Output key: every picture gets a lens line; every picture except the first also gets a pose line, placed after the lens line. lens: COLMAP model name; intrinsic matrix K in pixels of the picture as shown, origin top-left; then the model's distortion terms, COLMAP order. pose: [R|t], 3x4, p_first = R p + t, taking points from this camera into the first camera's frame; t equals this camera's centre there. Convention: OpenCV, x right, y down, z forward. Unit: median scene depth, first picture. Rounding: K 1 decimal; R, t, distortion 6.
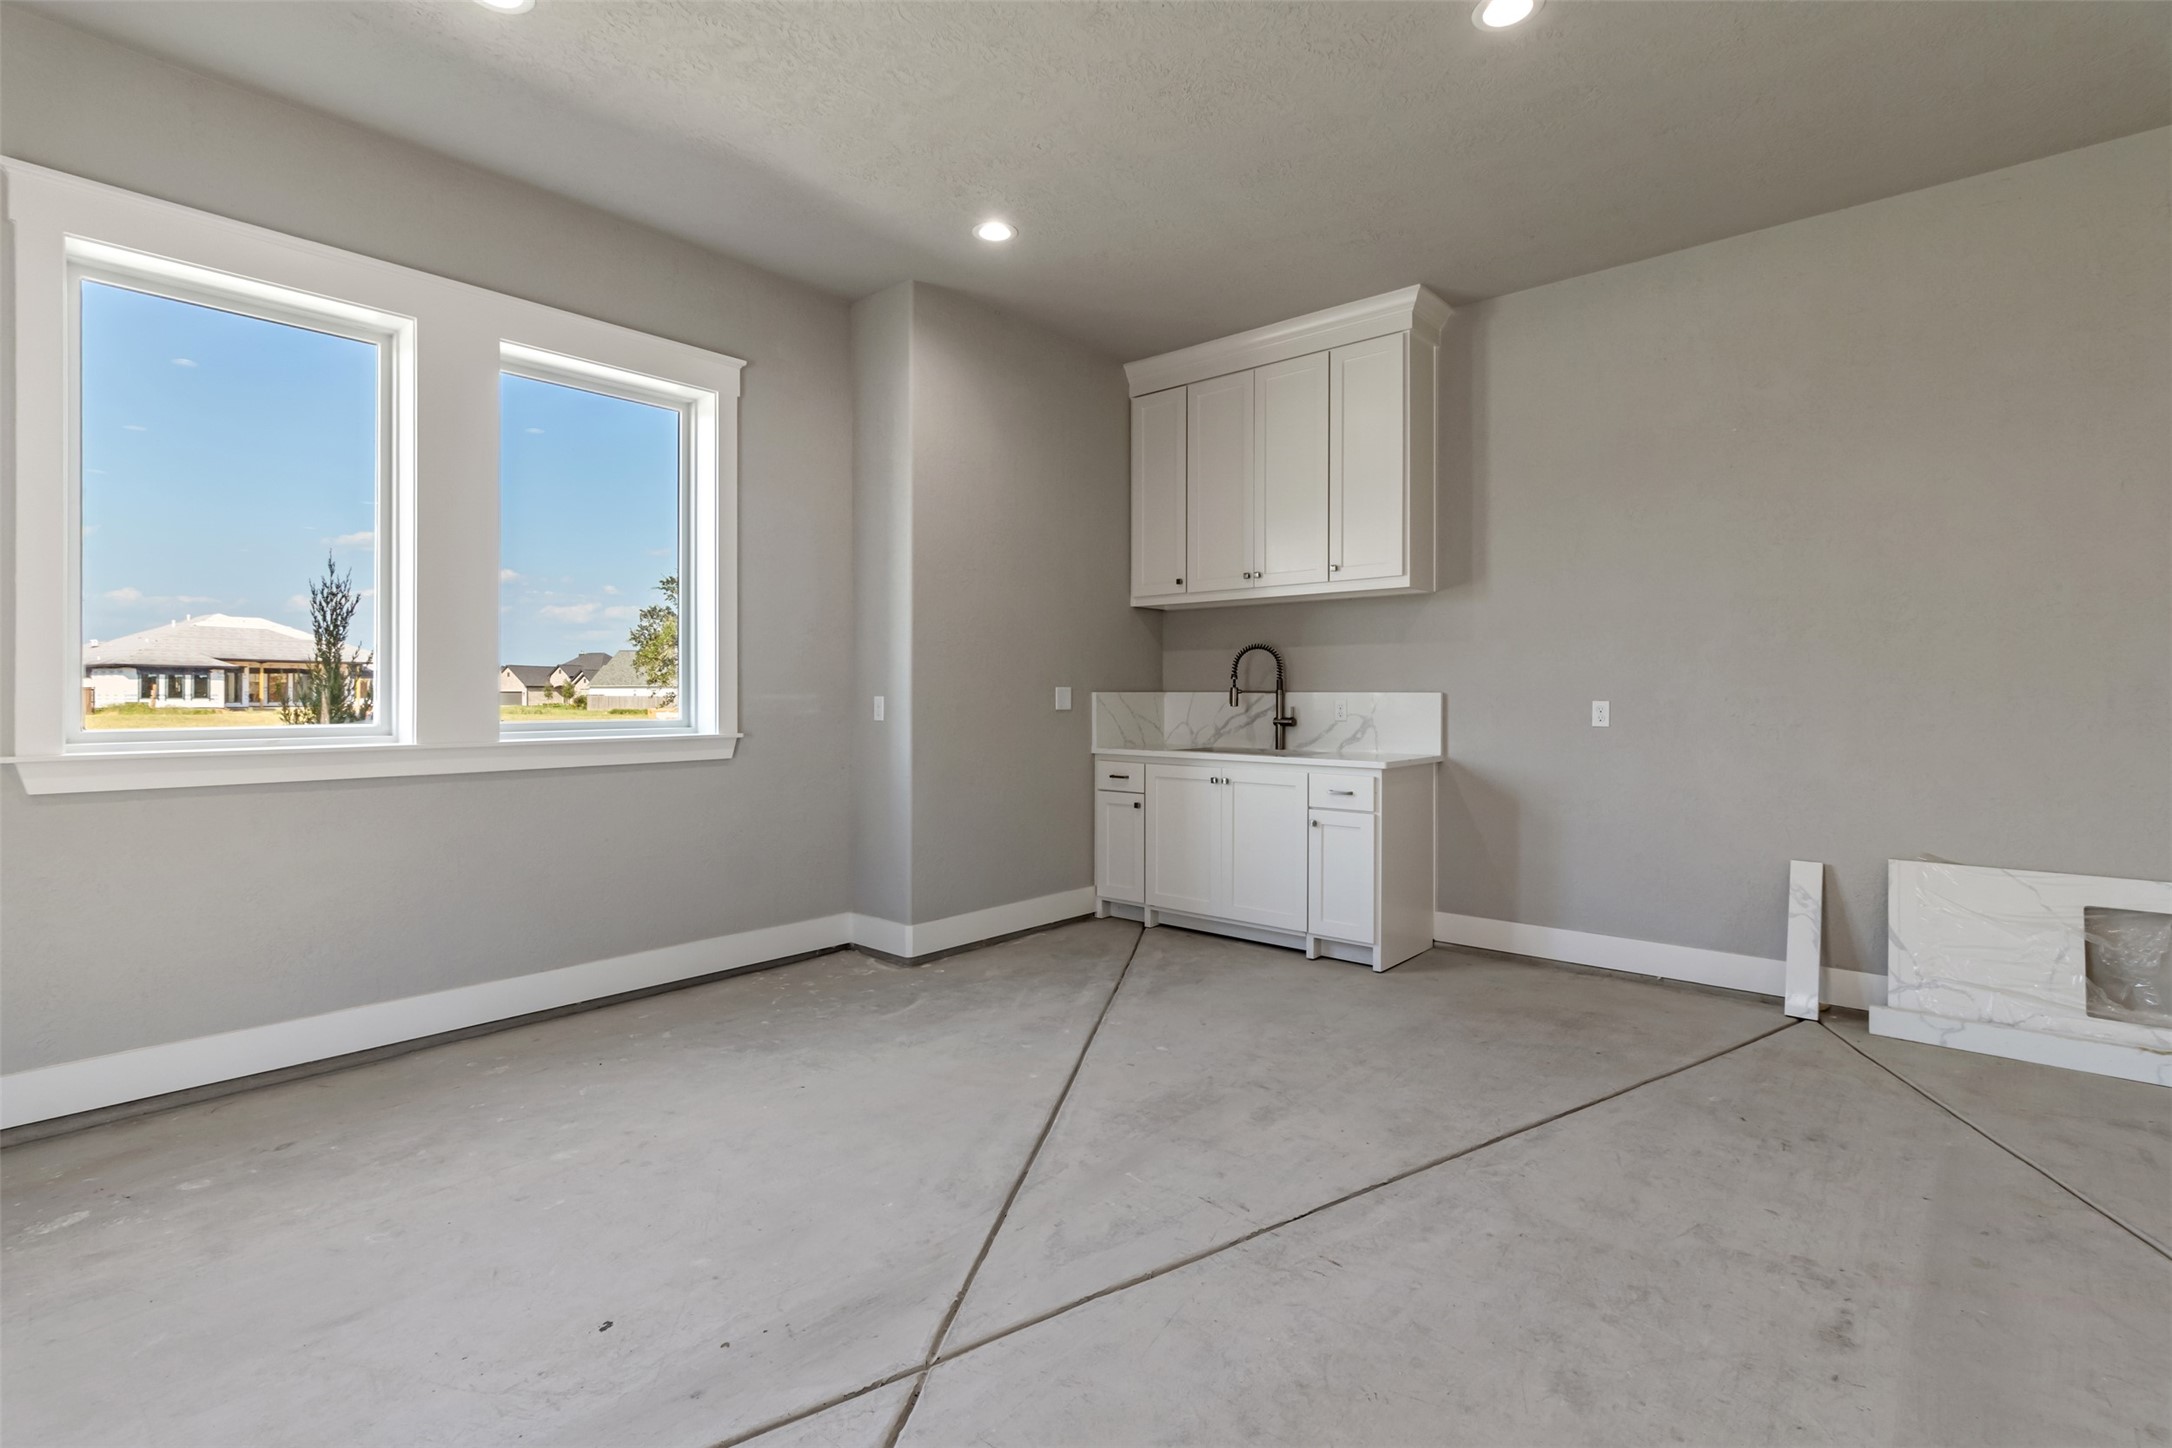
lens RADIAL K [[1011.2, 0, 1086.3], [0, 1011.2, 700.3], [0, 0, 1]] dist [0.007200, -0.001146]
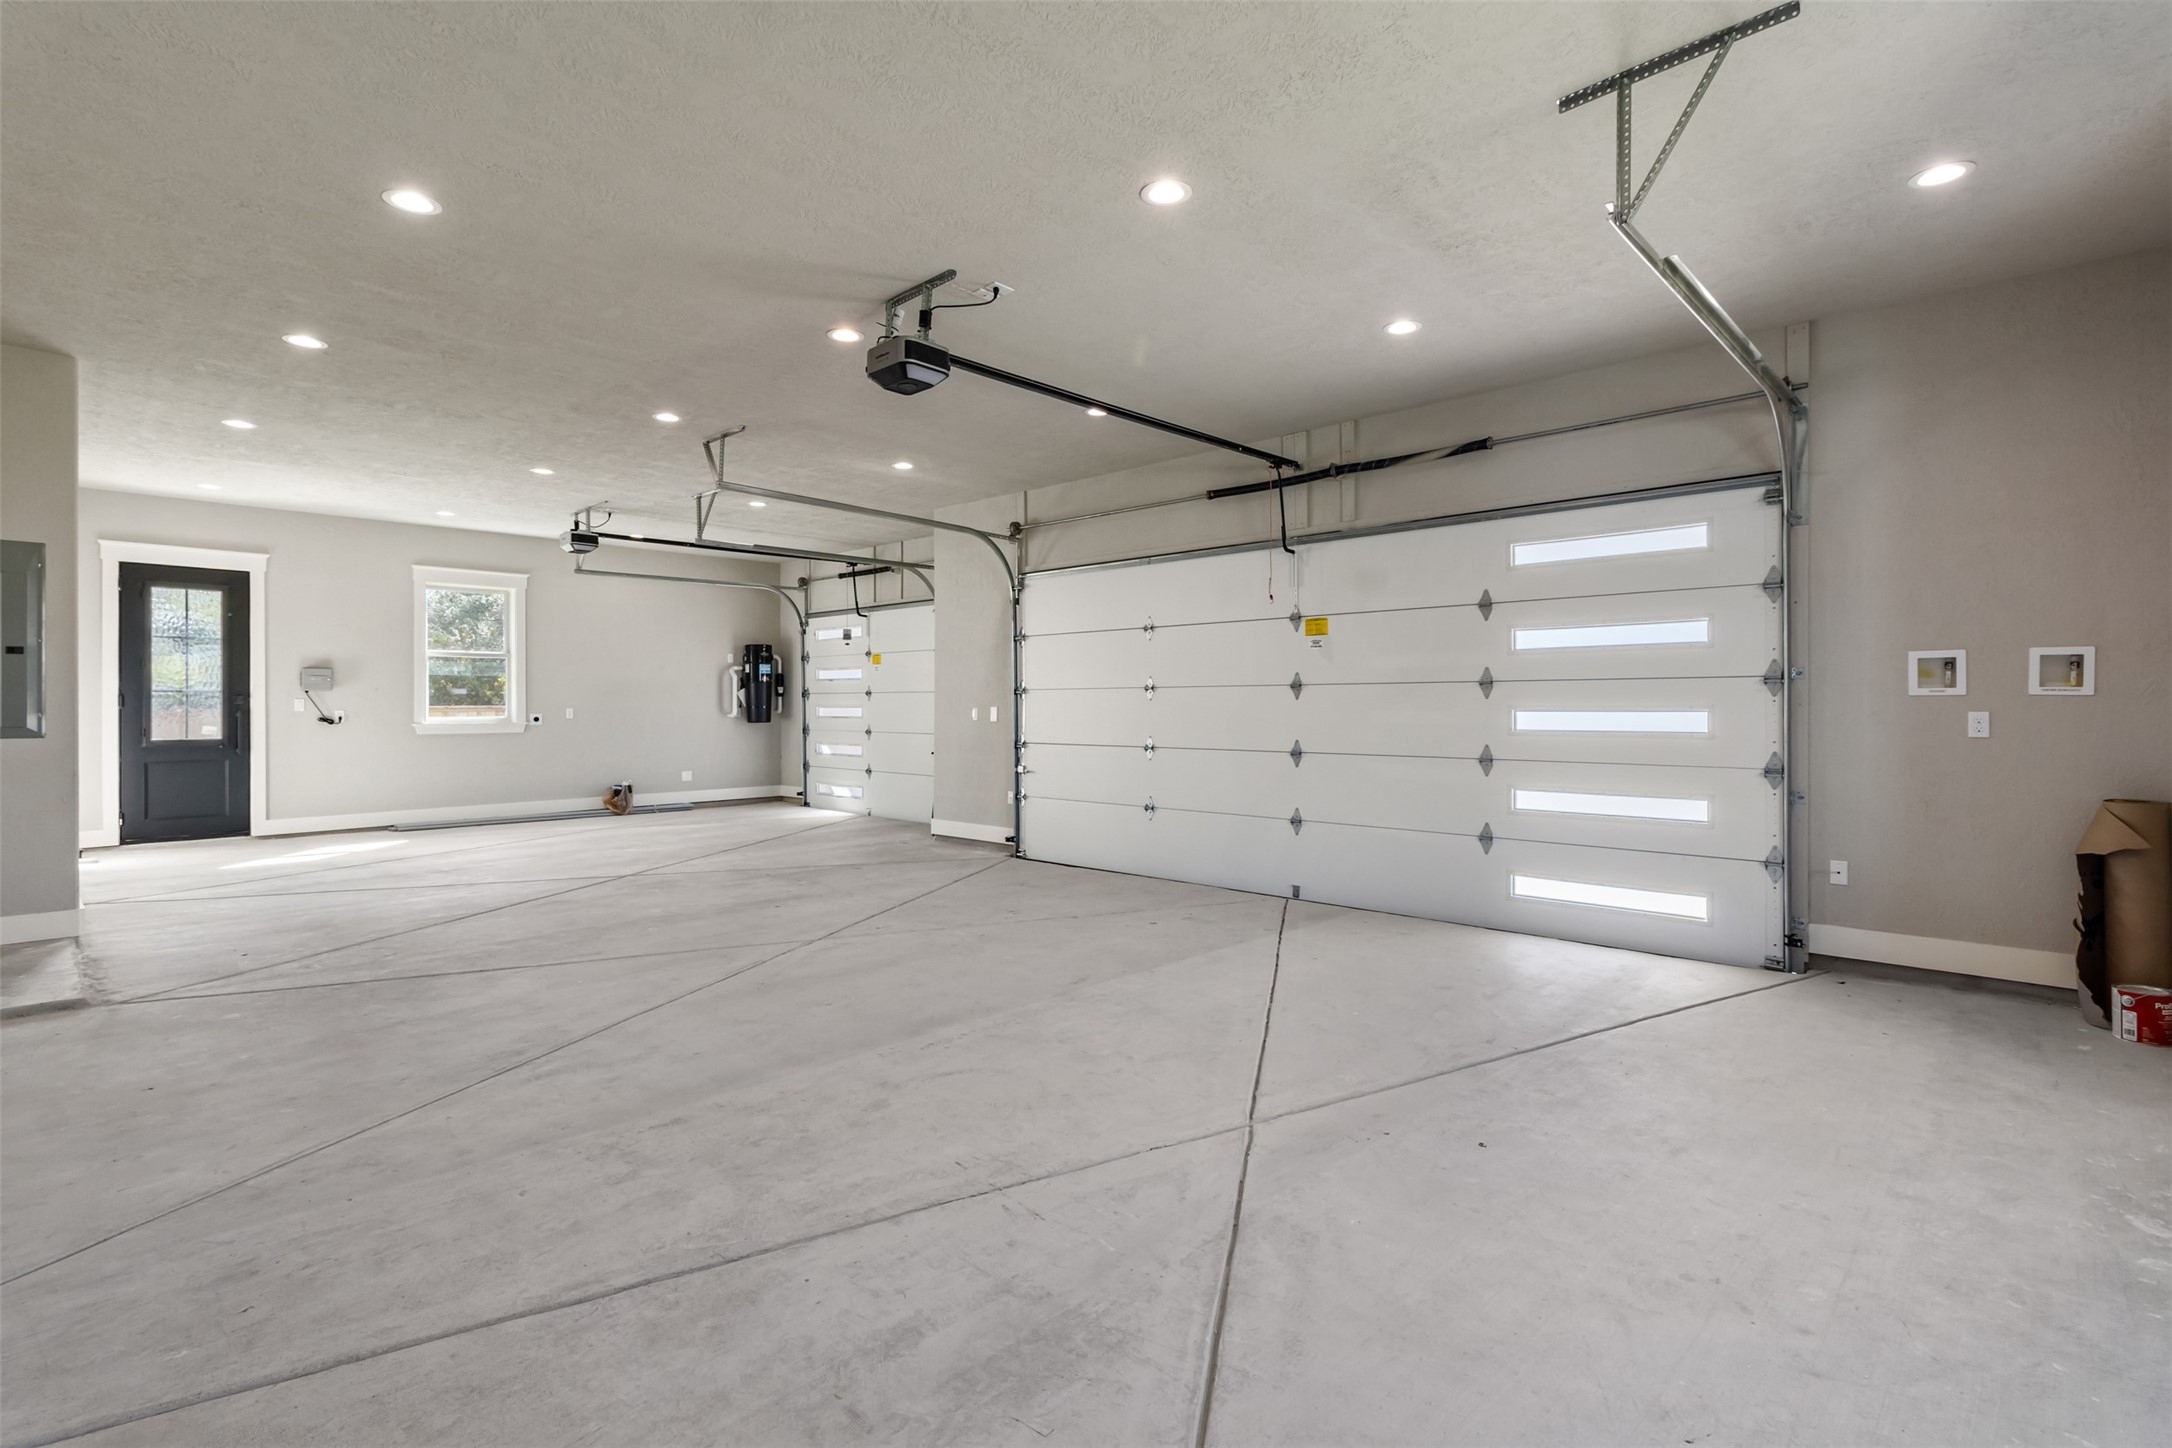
lens RADIAL K [[1011.2, 0, 1086.3], [0, 1011.2, 700.3], [0, 0, 1]] dist [0.007200, -0.001146]
pose [[-0.998915, -0.000212, 0.046568, 0.022747], [-0.000170, 1.000000, 0.000917, -0.021030], [-0.046568, 0.000908, -0.998915, 1.893517]]
